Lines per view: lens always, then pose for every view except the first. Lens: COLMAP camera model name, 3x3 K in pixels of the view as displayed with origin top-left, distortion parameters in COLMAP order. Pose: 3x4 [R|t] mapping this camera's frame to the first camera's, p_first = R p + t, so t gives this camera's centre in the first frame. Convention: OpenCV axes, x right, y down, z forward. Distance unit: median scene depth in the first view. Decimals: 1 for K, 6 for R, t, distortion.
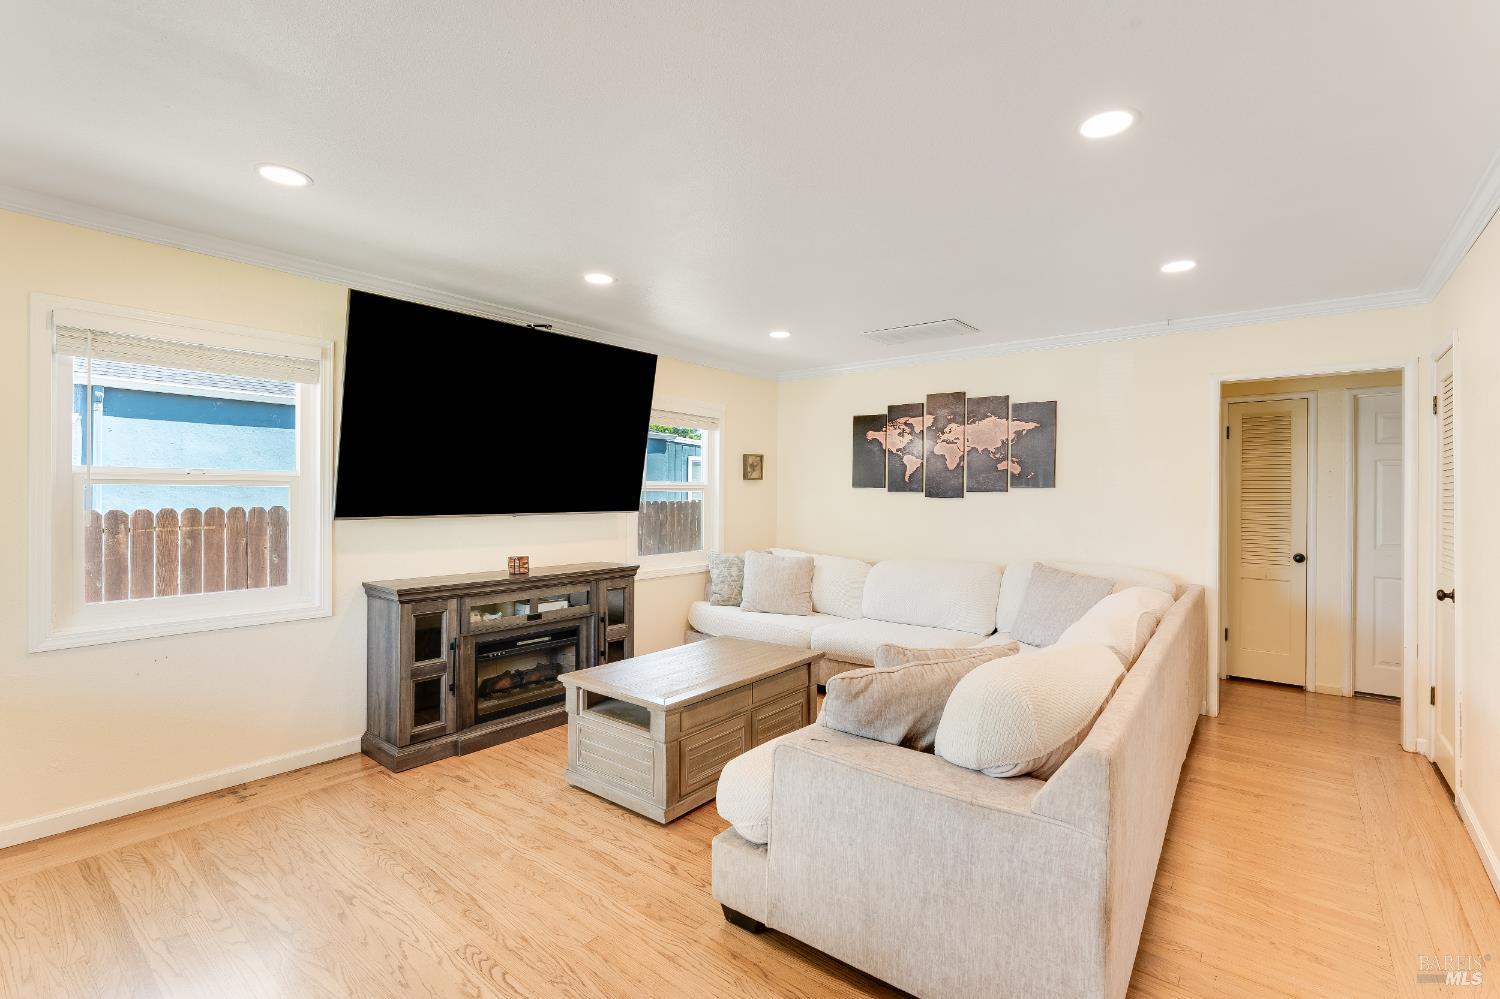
lens RADIAL K [[681.8, 0, 754.8], [0, 681.8, 494.5], [0, 0, 1]] dist [-0.009556, 0.002407]
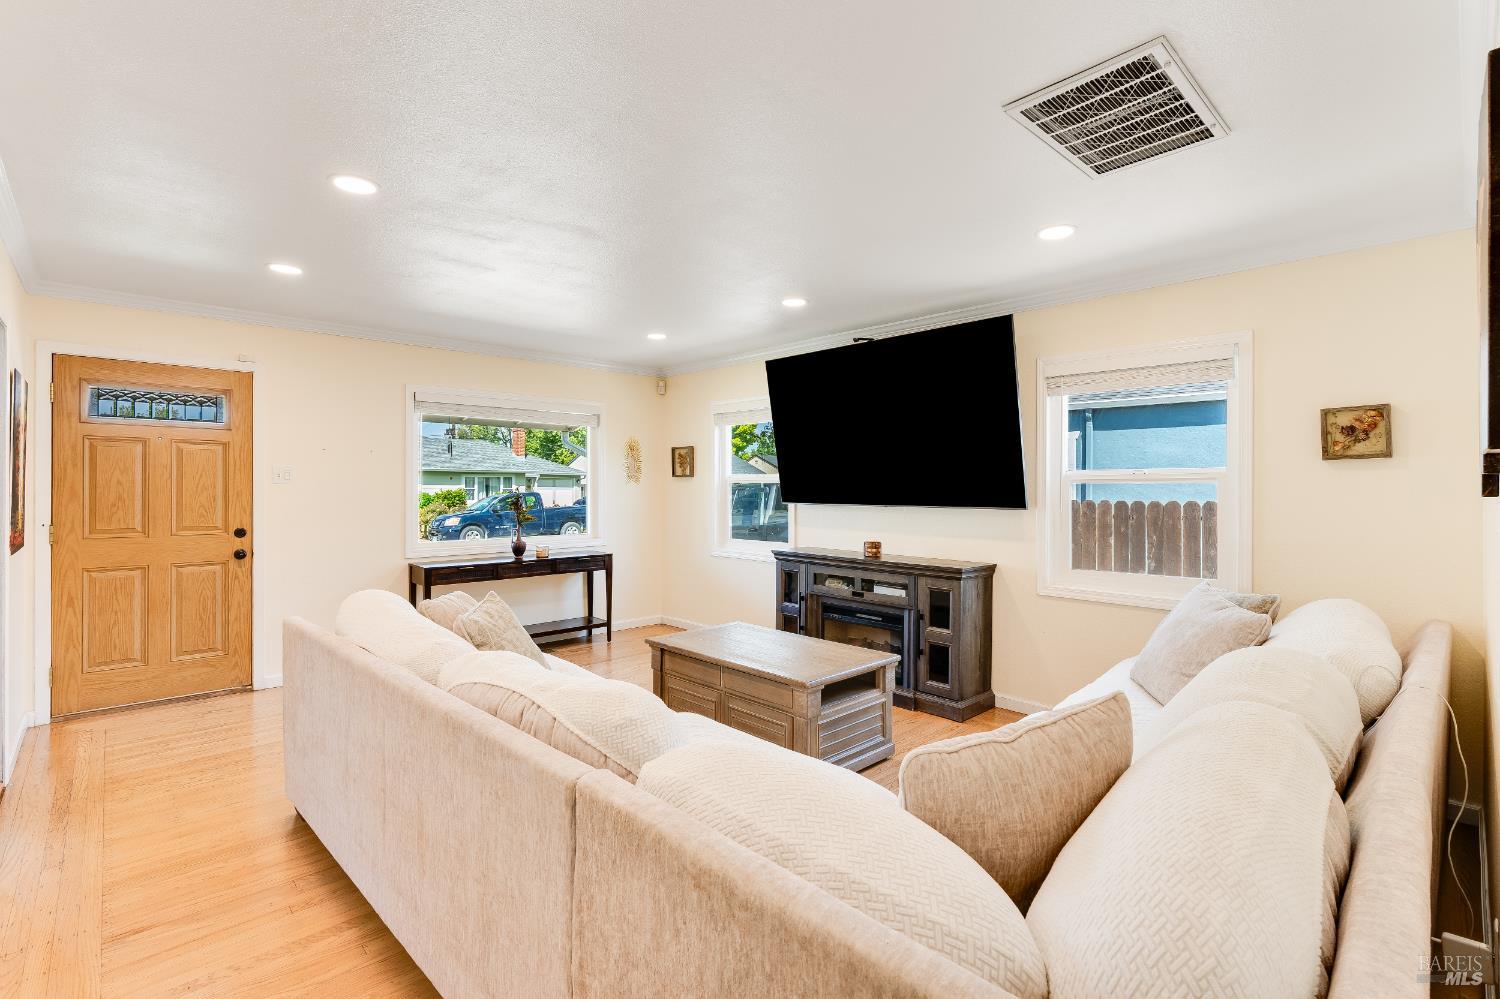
lens RADIAL K [[681.8, 0, 762.4], [0, 681.8, 501.5], [0, 0, 1]] dist [-0.009556, 0.002407]
pose [[-0.131882, 0.015986, -0.991136, 0.652954], [0.001694, 0.999872, 0.015901, 0.002240], [0.991264, 0.000418, -0.131893, 0.759138]]
